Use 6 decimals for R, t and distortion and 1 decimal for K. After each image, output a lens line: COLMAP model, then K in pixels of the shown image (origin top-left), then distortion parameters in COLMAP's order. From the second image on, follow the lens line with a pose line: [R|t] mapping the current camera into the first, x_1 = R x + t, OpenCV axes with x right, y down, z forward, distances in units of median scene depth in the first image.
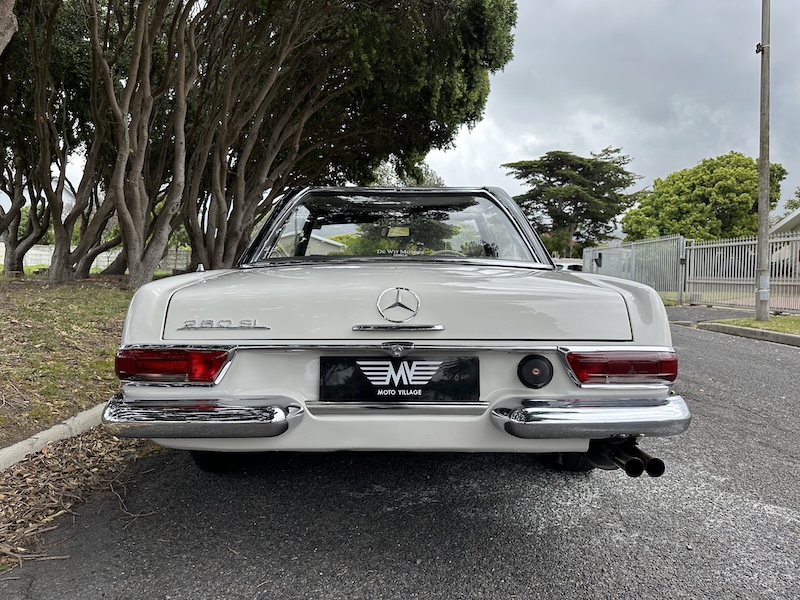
lens RADIAL K [[566.5, 0, 411.5], [0, 566.5, 295.5], [0, 0, 1]] dist [0.042073, -0.001350]
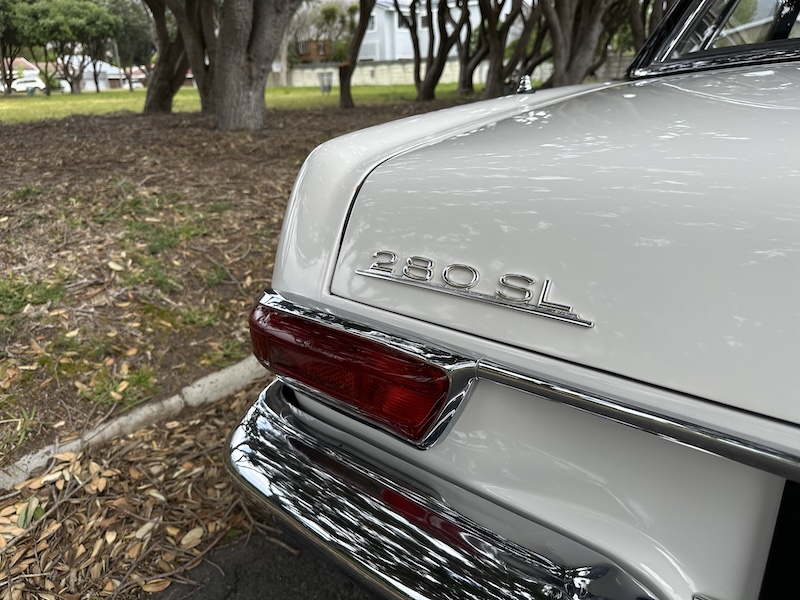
lens RADIAL K [[599.2, 0, 400.0], [0, 599.2, 300.0], [0, 0, 1]] dist [-0.005894, -0.003264]
pose [[0.749373, 0.181253, -0.636858, -0.058493], [0.022455, 0.954296, 0.298020, -0.016142], [0.661767, -0.237629, 0.711053, 0.313928]]
